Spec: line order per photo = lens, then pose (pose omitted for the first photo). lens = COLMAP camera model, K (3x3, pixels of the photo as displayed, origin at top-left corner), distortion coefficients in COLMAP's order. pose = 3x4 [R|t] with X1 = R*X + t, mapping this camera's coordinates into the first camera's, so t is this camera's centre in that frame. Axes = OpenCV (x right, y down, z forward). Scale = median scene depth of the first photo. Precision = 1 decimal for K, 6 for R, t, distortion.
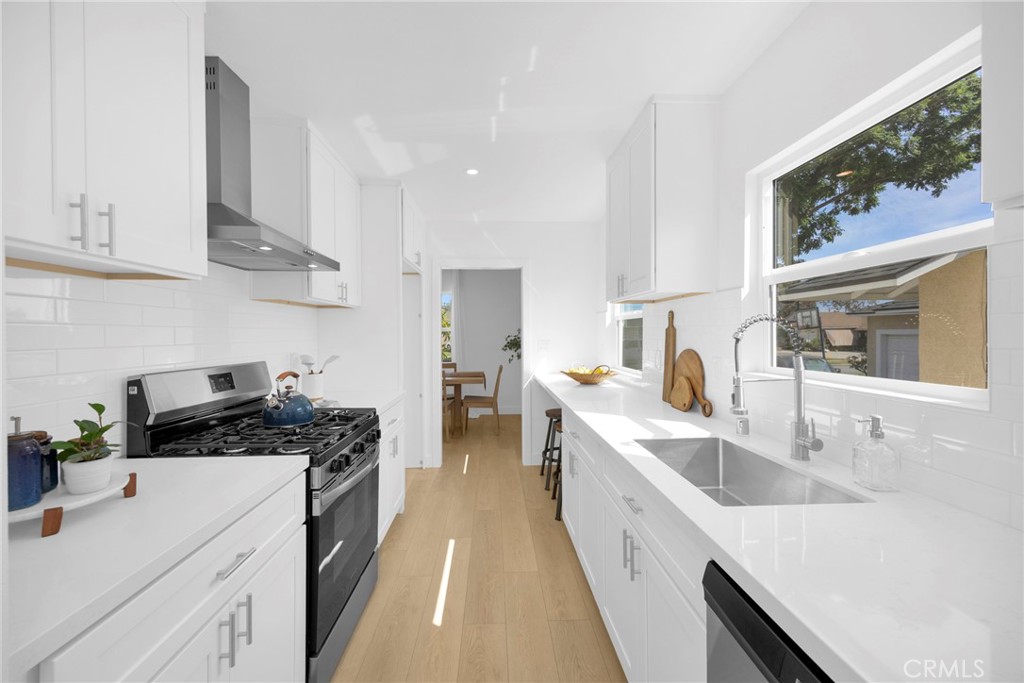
lens RADIAL K [[408.2, 0, 512.0], [0, 408.2, 341.5], [0, 0, 1]] dist [0.001160, 0.000125]
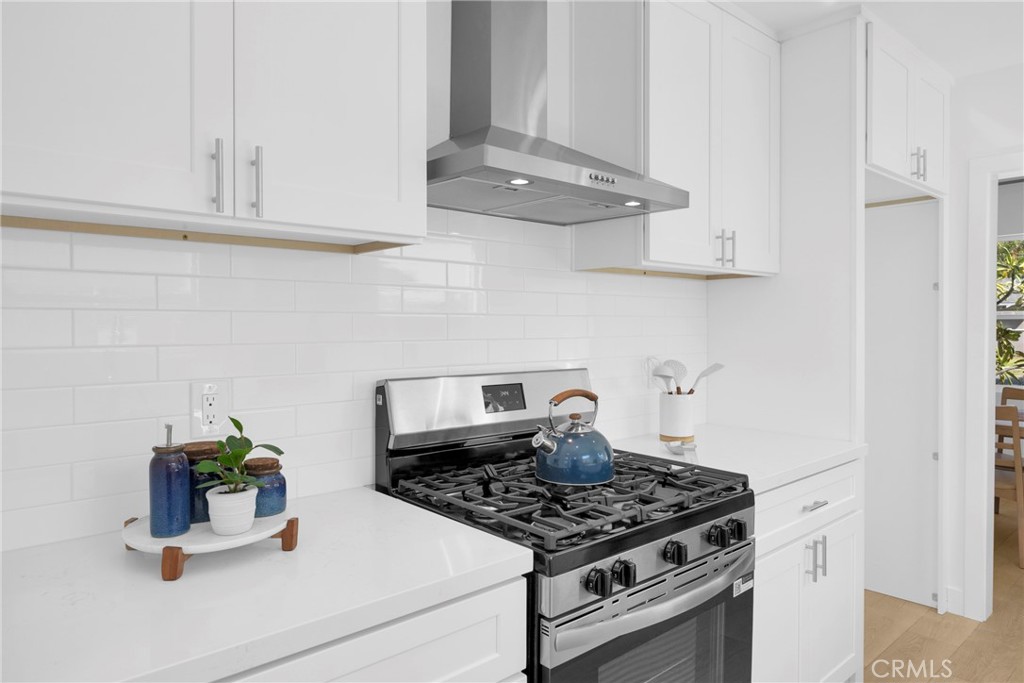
lens RADIAL K [[650.0, 0, 512.3], [0, 650.0, 335.7], [0, 0, 1]] dist [-0.006581, -0.002148]
pose [[0.625702, 0.014430, -0.779929, 0.123951], [-0.015453, 0.999862, 0.006102, -0.007543], [0.779909, 0.008234, 0.625839, 0.363483]]
